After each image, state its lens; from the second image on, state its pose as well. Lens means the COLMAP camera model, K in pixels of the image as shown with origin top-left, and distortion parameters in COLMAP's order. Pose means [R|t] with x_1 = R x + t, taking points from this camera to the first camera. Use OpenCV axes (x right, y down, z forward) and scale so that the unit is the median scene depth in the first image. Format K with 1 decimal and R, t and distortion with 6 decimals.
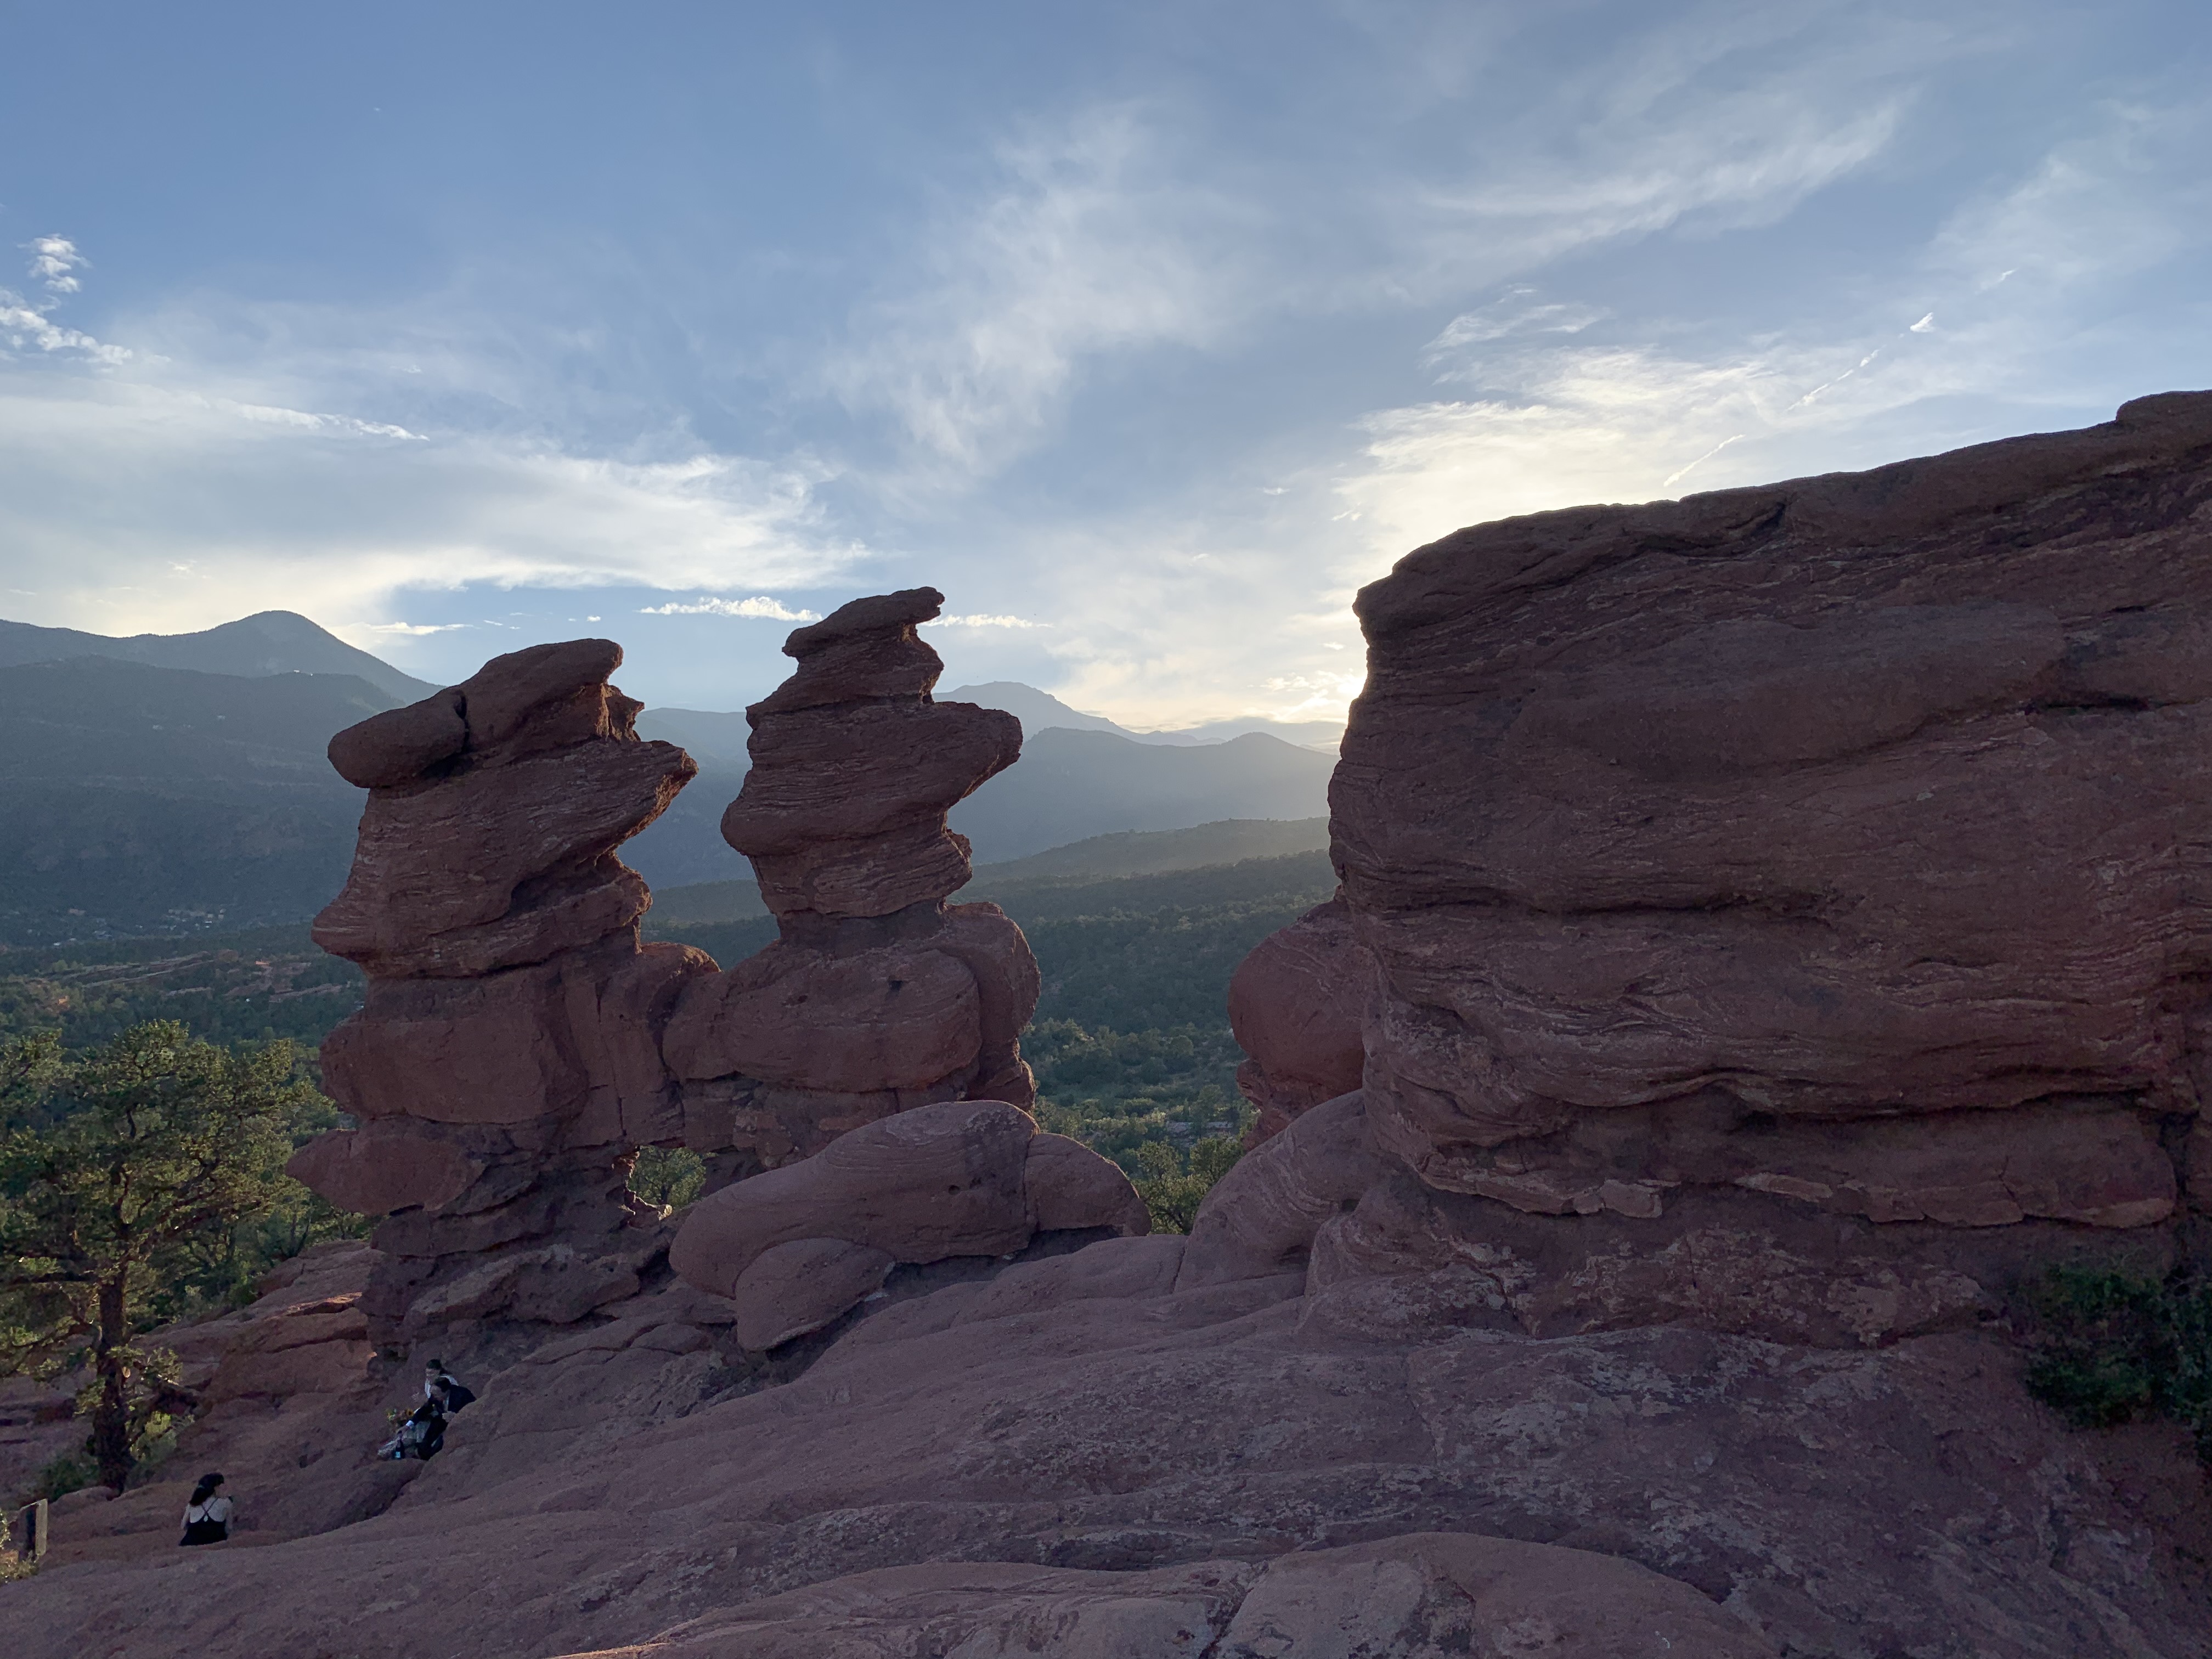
lens RADIAL K [[1698.7, 0, 1107.8], [0, 1698.7, 797.7], [0, 0, 1]] dist [0.029884, -0.029618]
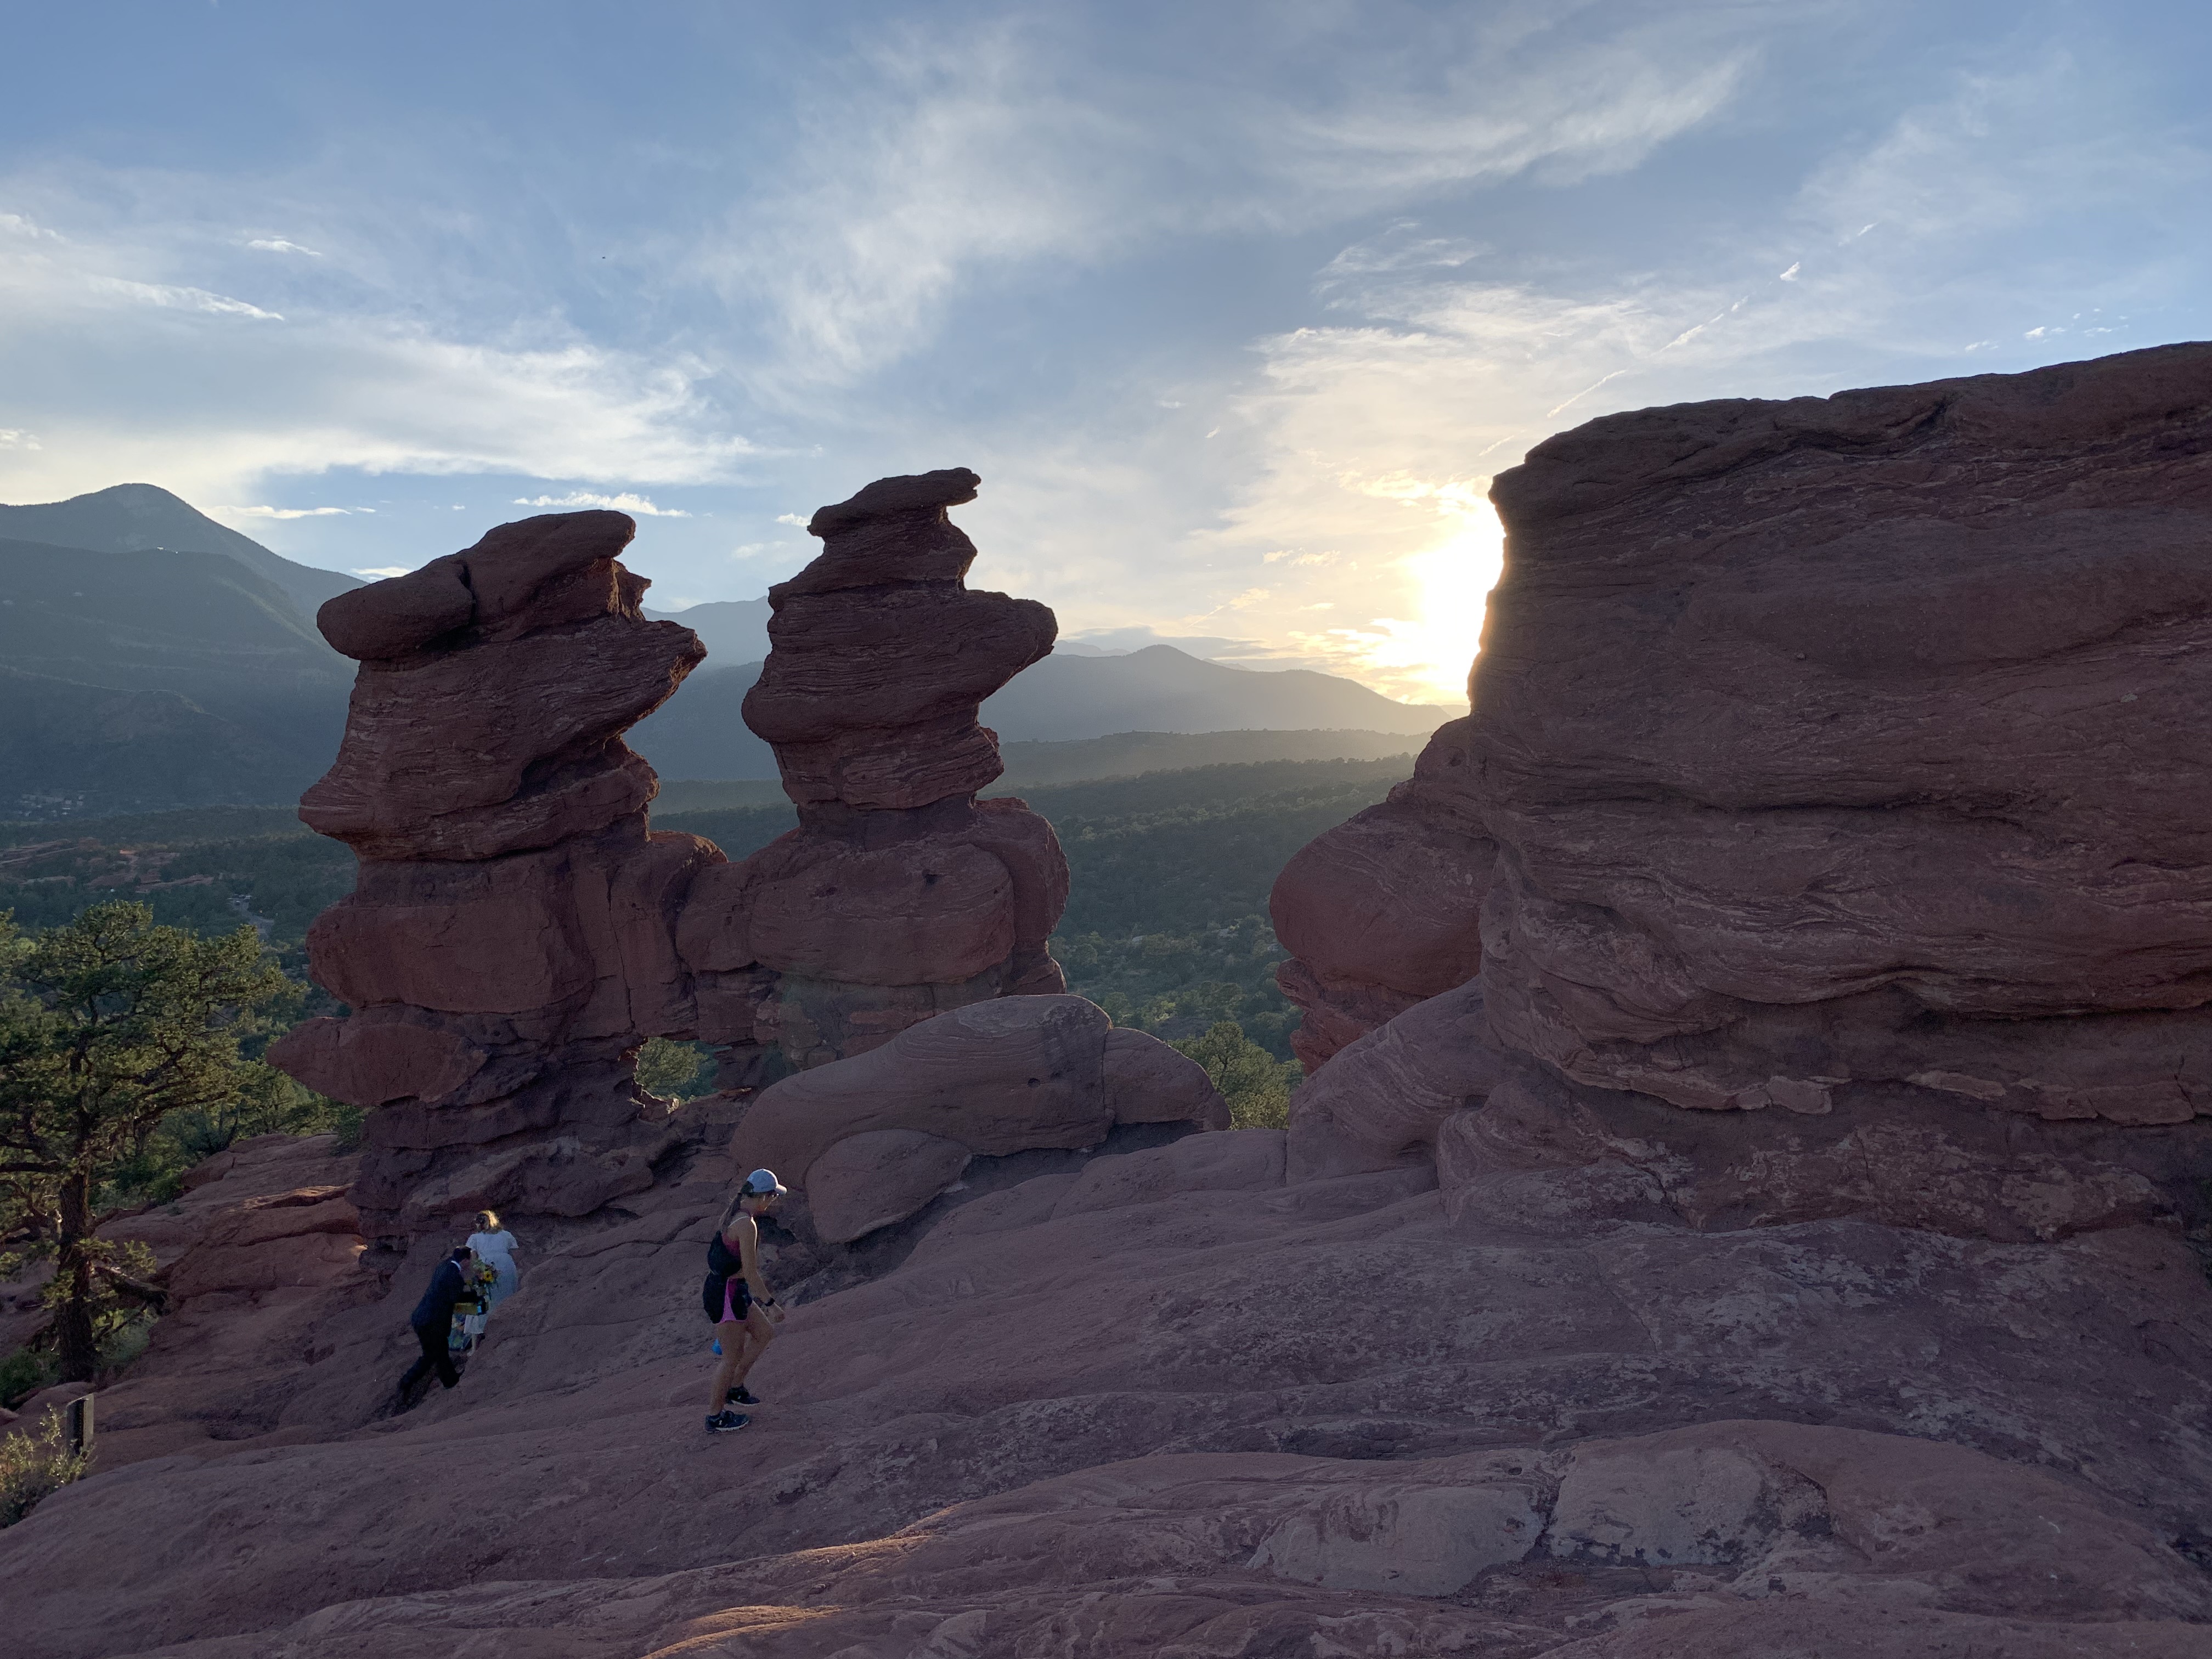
lens RADIAL K [[1692.6, 0, 1135.7], [0, 1692.6, 814.8], [0, 0, 1]] dist [0.042910, -0.055512]
pose [[0.996617, 0.023344, 0.078807, -0.113834], [-0.028222, 0.997716, 0.061367, 0.014501], [-0.077195, -0.063383, 0.994999, 0.032750]]
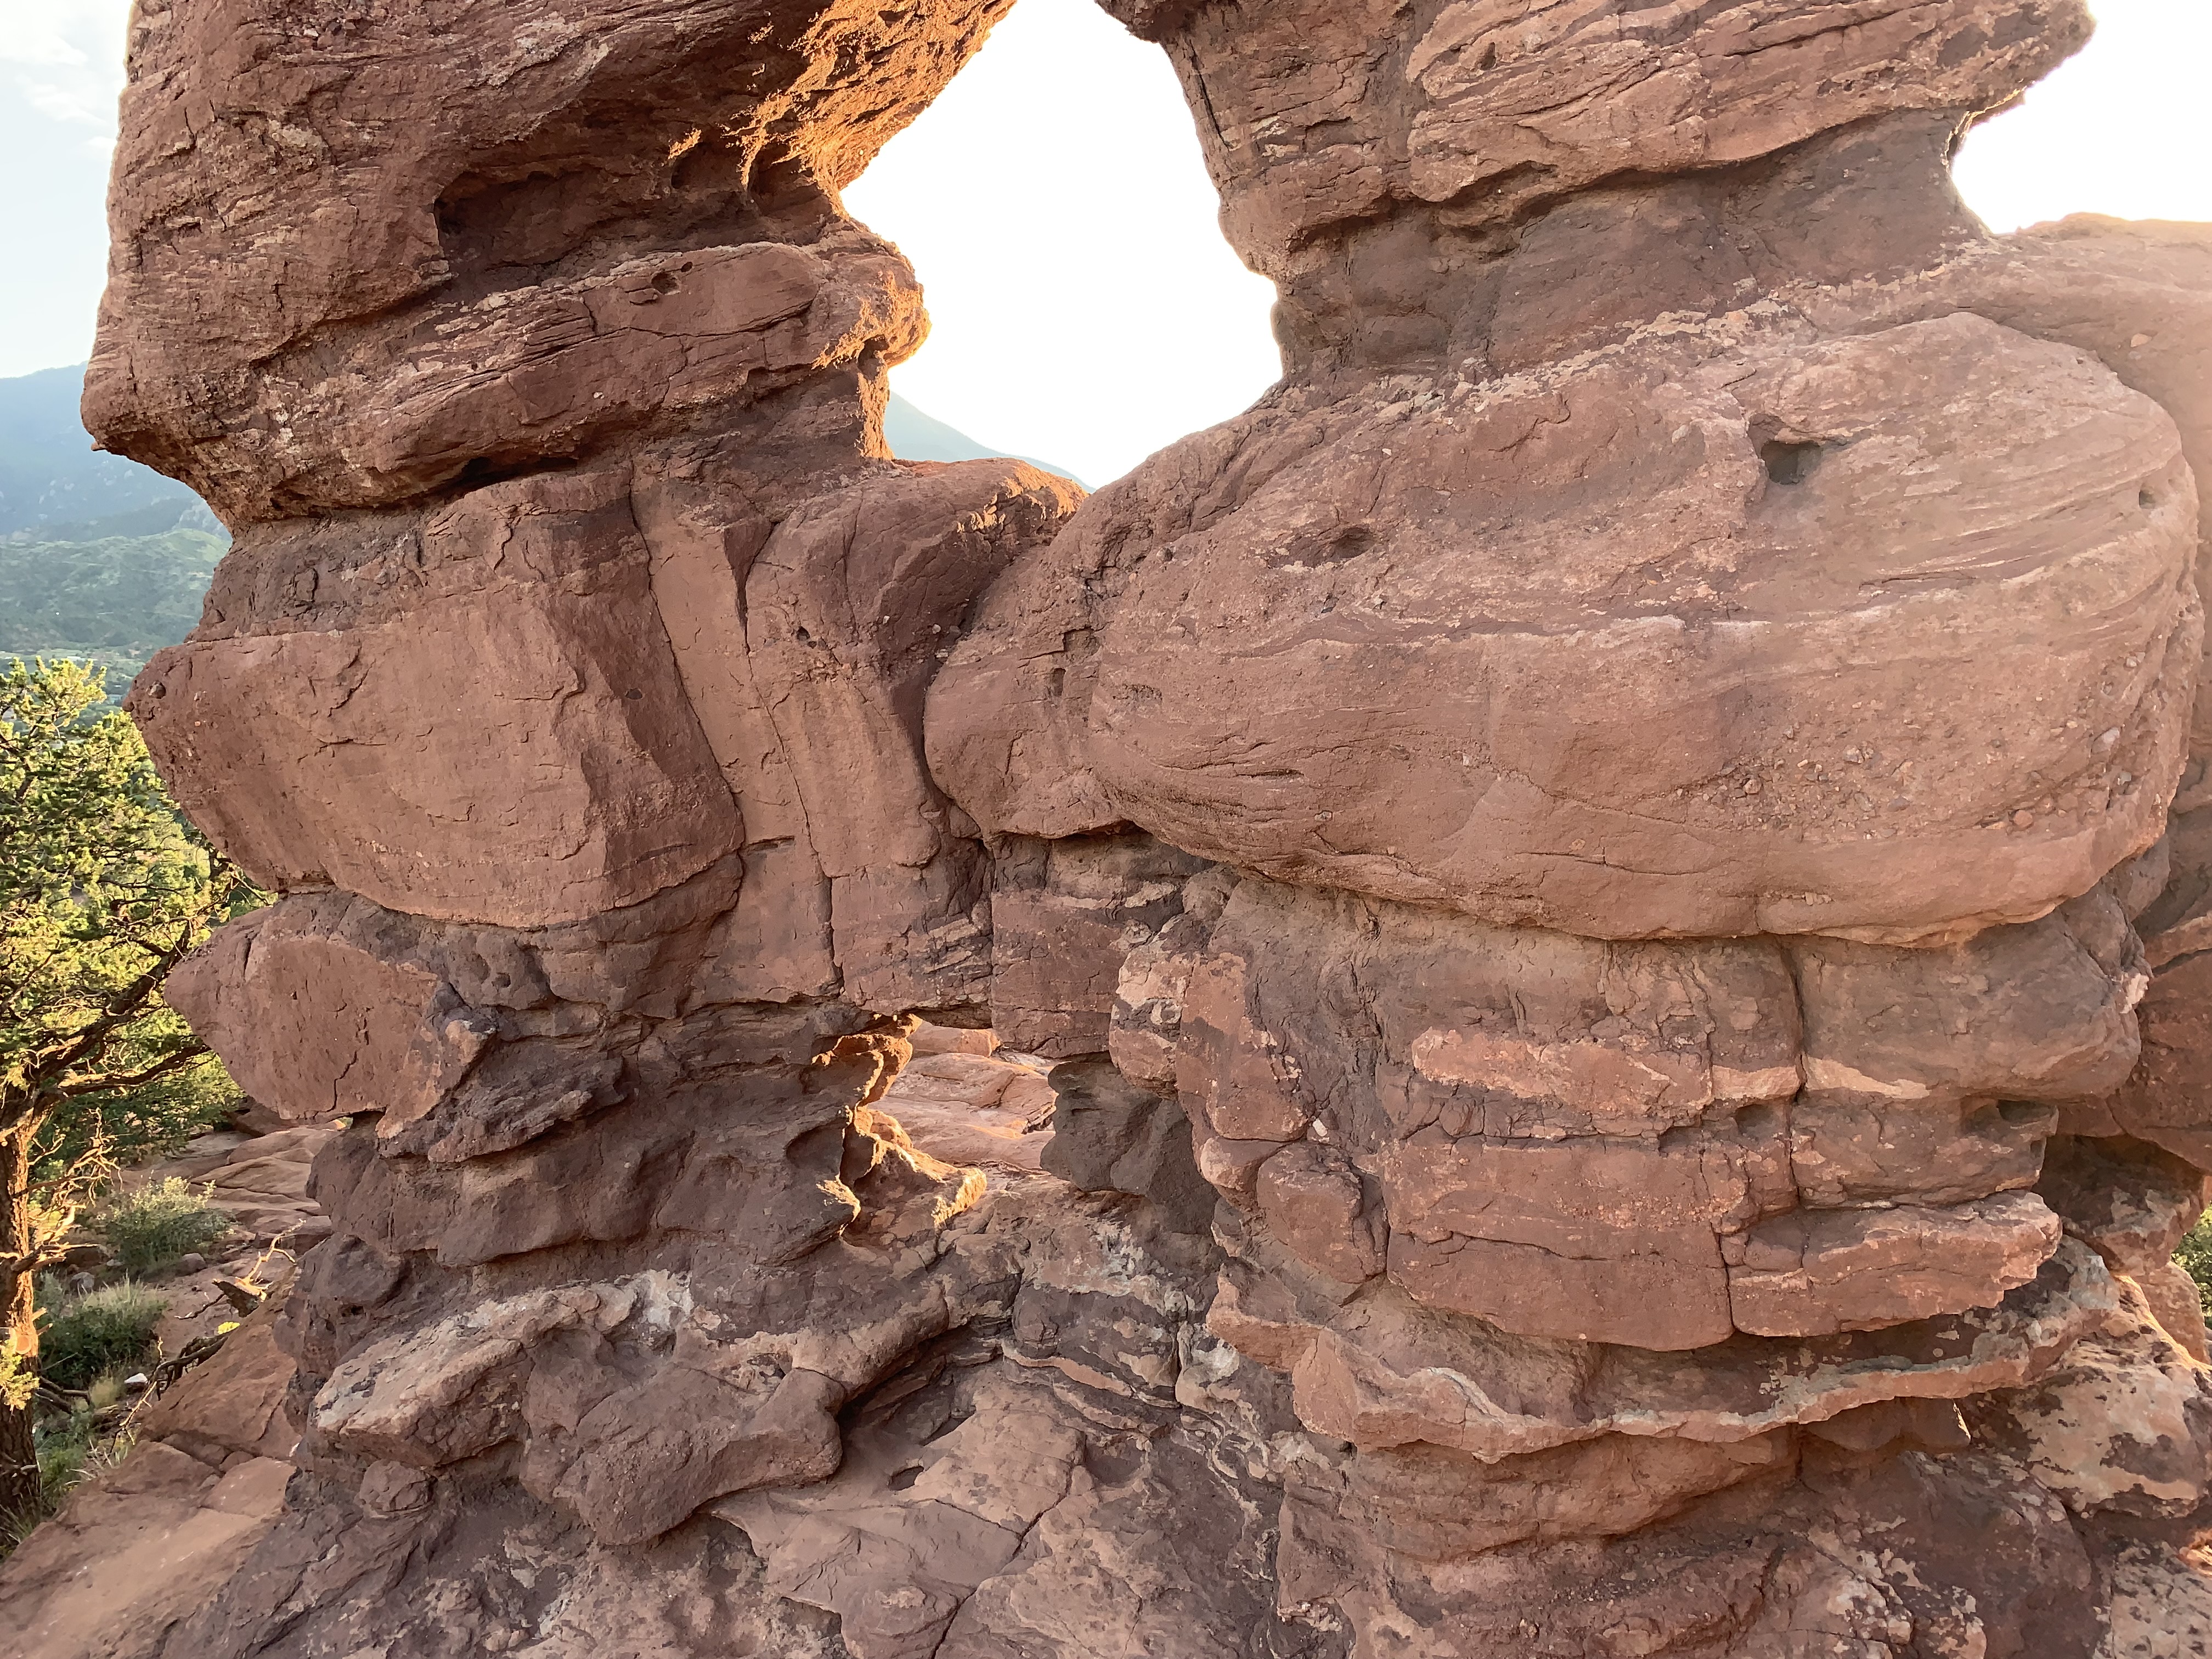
lens RADIAL K [[1692.6, 0, 1135.7], [0, 1692.6, 814.8], [0, 0, 1]] dist [0.042910, -0.055512]
pose [[0.953008, 0.049269, -0.298912, -0.182832], [-0.004221, 0.988750, 0.149517, 0.165135], [0.302916, -0.141229, 0.942495, 1.027062]]
